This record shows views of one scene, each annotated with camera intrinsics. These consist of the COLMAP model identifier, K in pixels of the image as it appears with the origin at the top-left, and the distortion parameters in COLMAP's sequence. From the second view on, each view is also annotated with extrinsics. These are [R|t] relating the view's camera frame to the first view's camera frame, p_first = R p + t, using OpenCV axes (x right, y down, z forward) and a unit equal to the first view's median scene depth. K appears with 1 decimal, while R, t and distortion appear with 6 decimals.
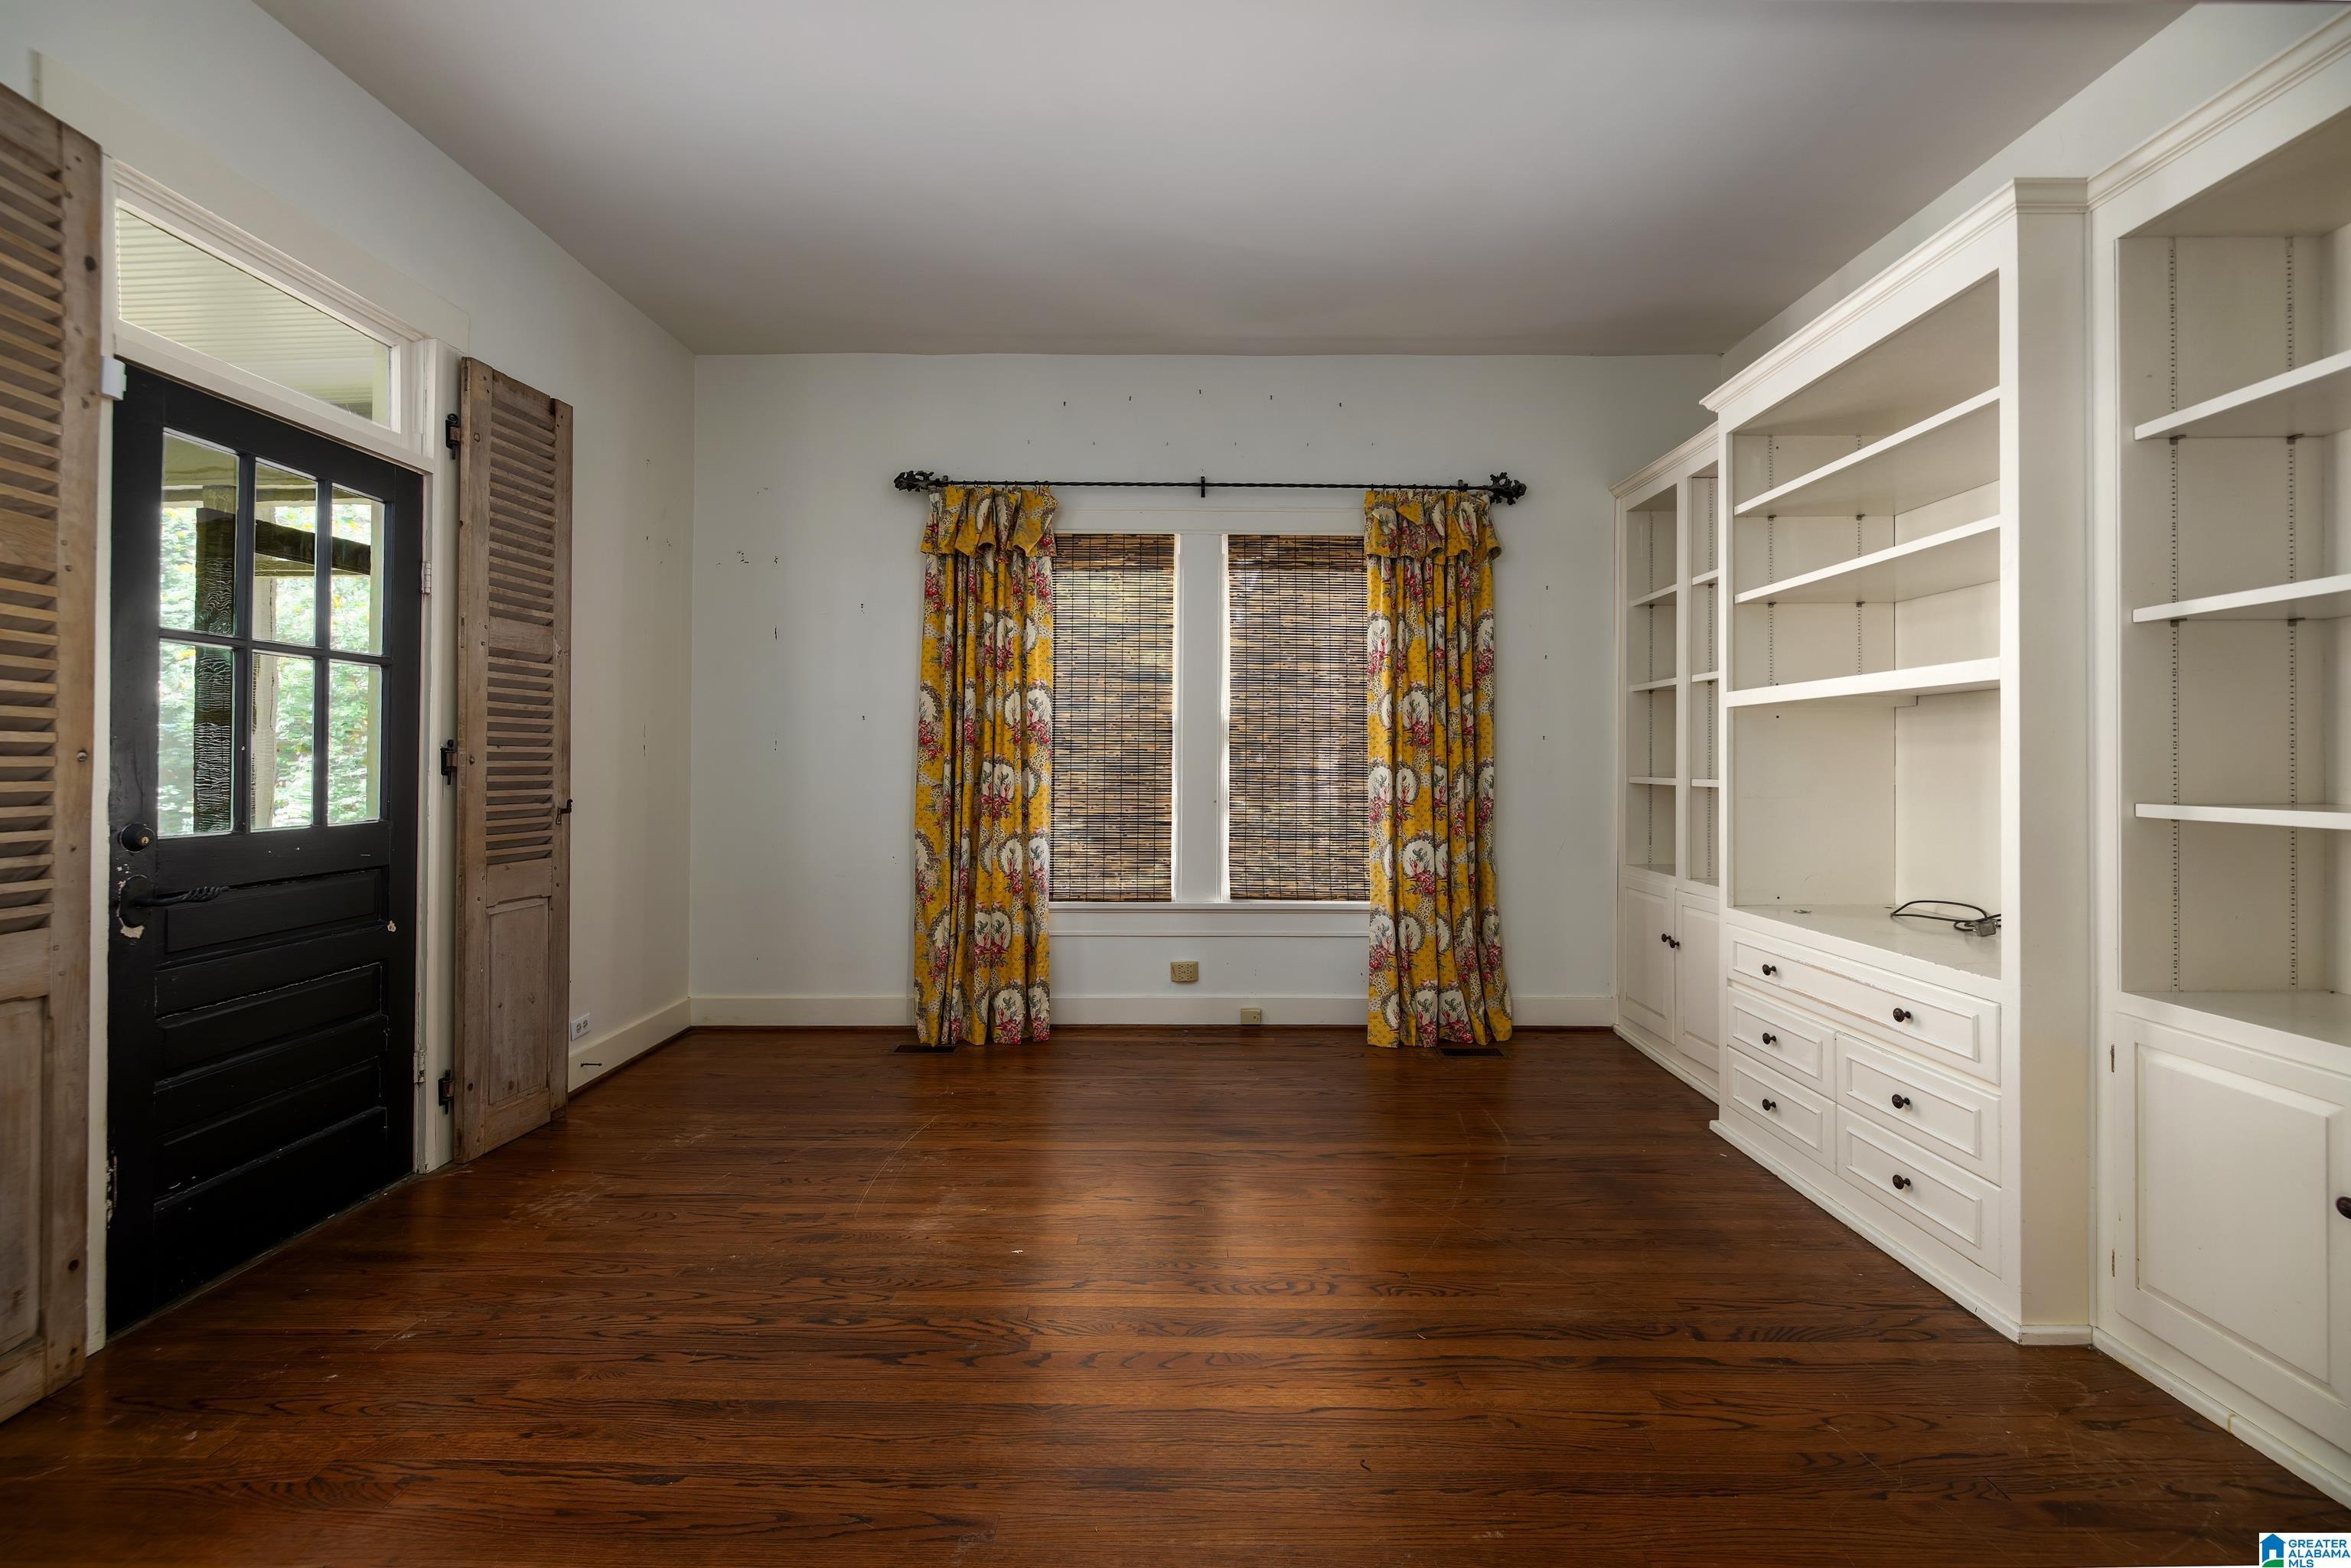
lens RADIAL K [[995.7, 0, 1203.7], [0, 995.7, 764.2], [0, 0, 1]] dist [-0.000132, -0.000185]
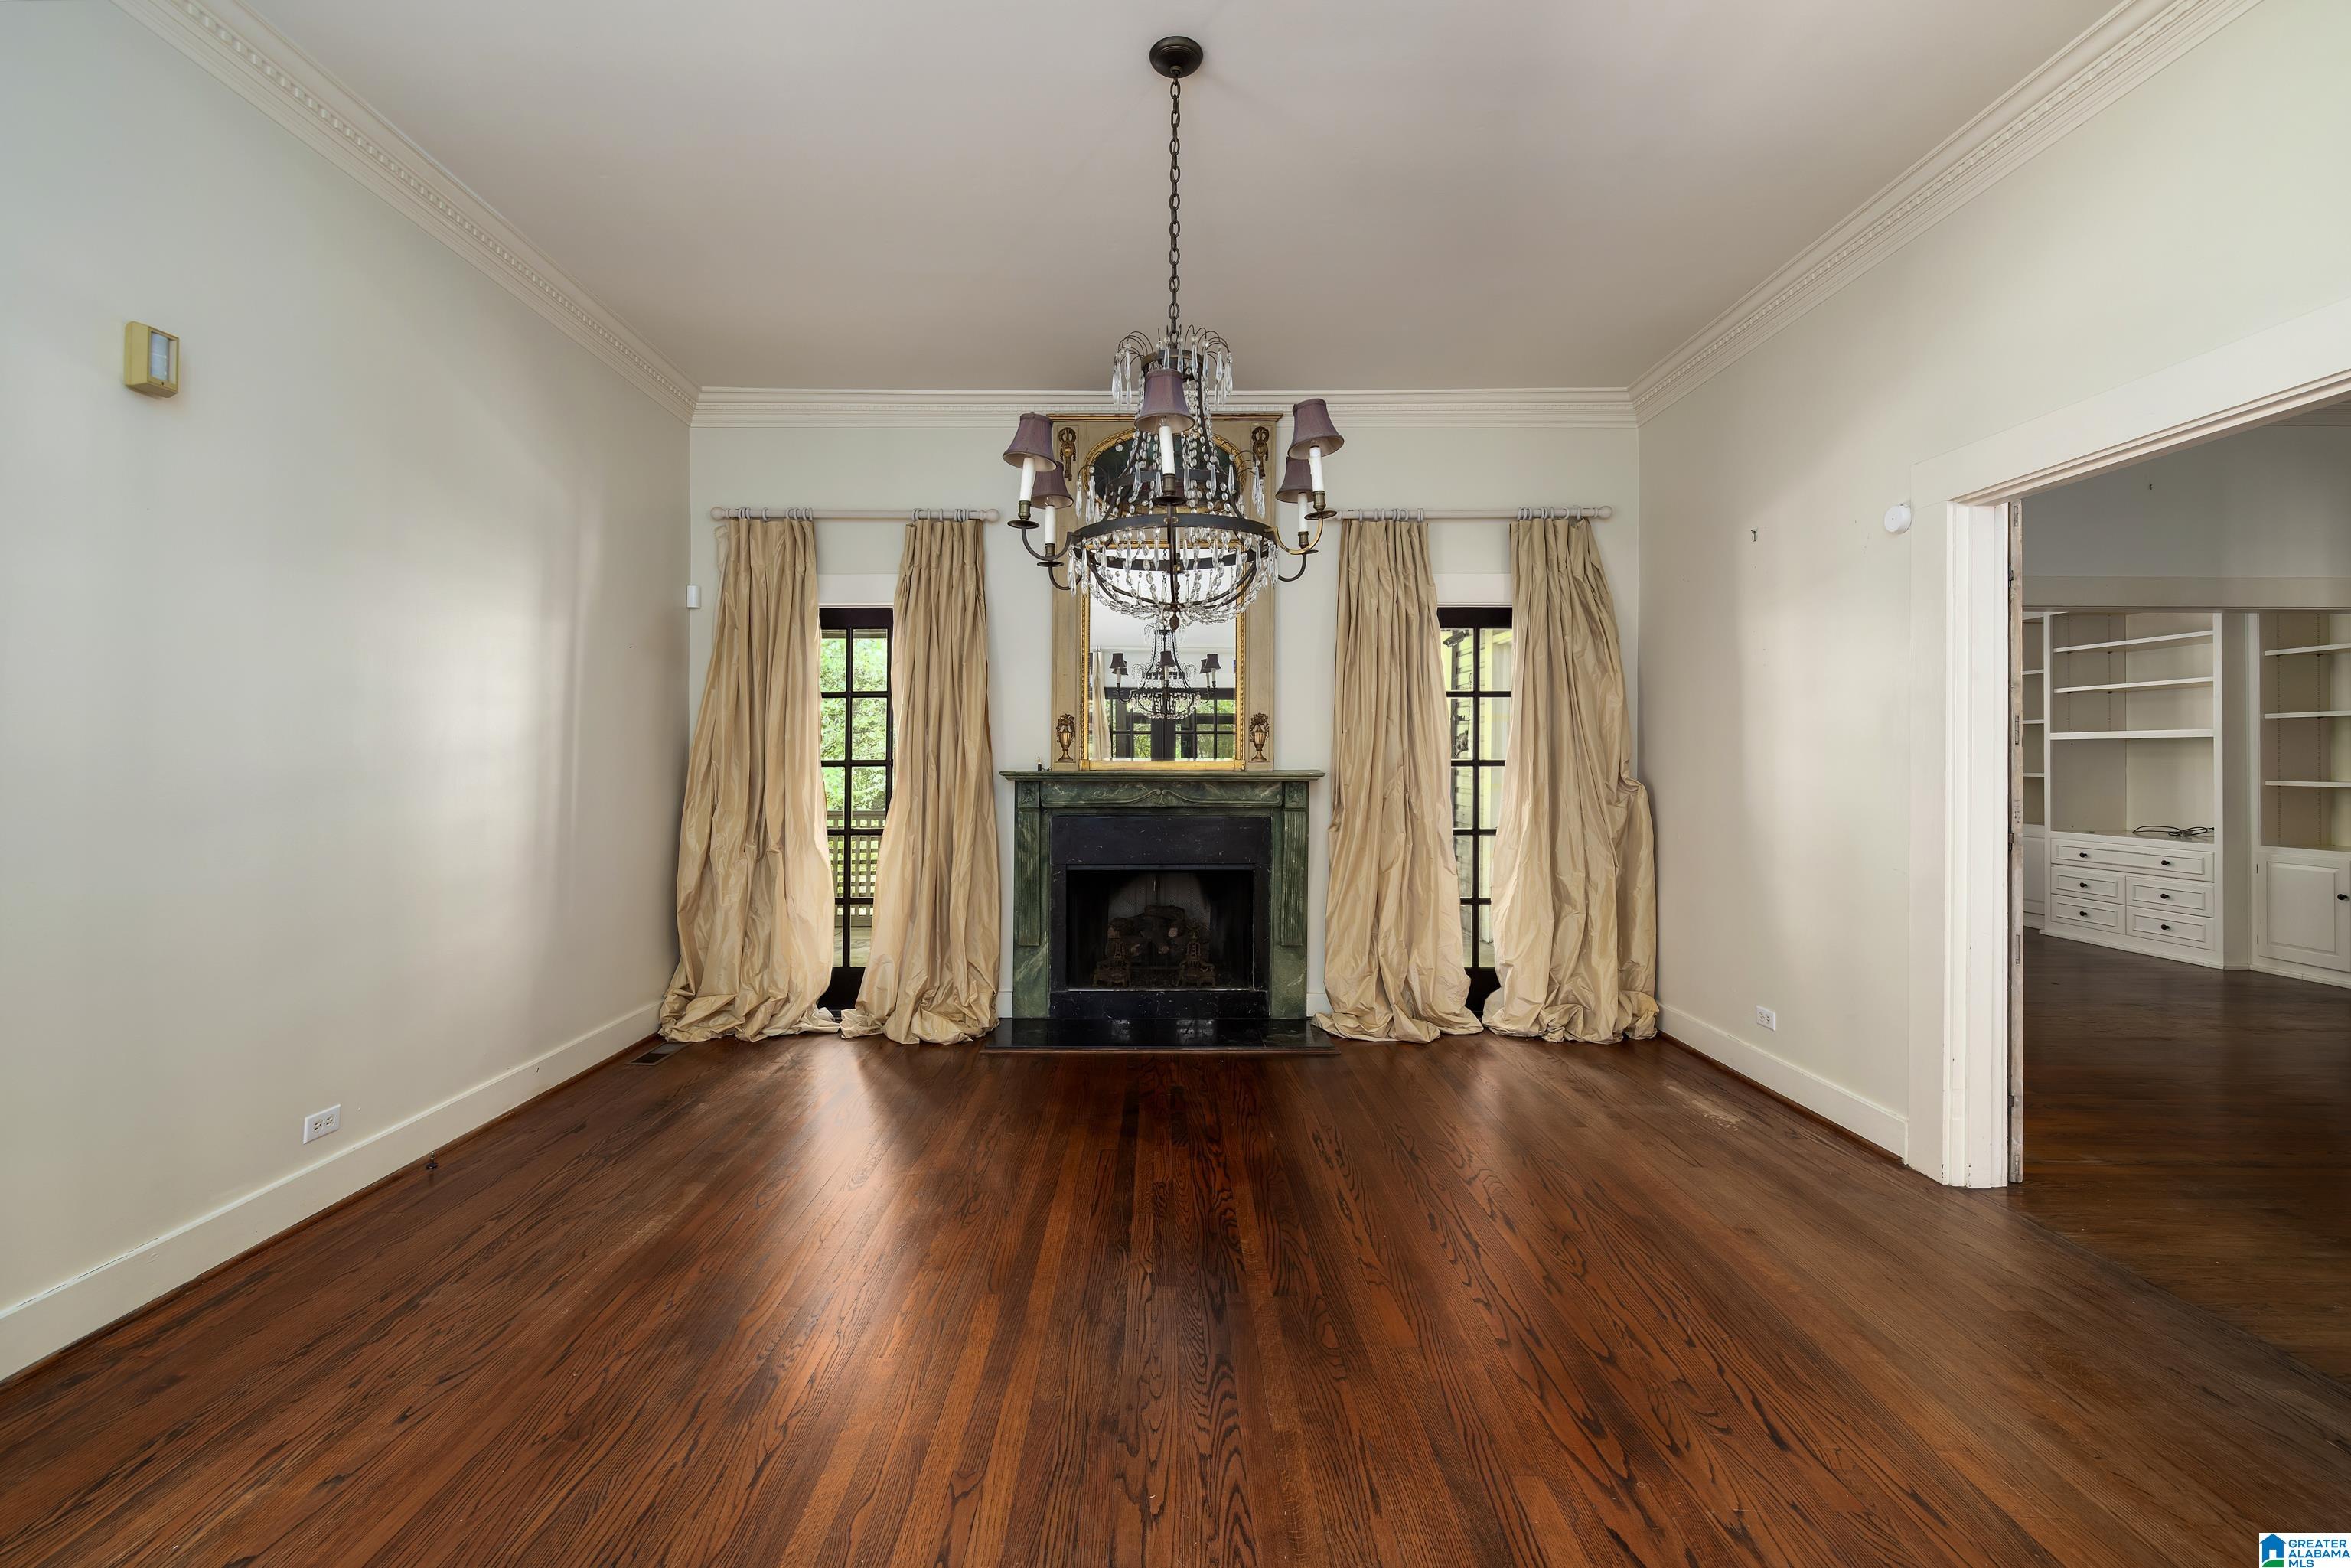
lens RADIAL K [[995.7, 0, 1149.2], [0, 995.7, 766.4], [0, 0, 1]] dist [-0.000132, -0.000185]
pose [[0.999875, -0.009085, -0.012954, -1.086260], [0.009173, 0.999935, 0.006721, -0.023906], [0.012892, -0.006839, 0.999894, -0.926032]]
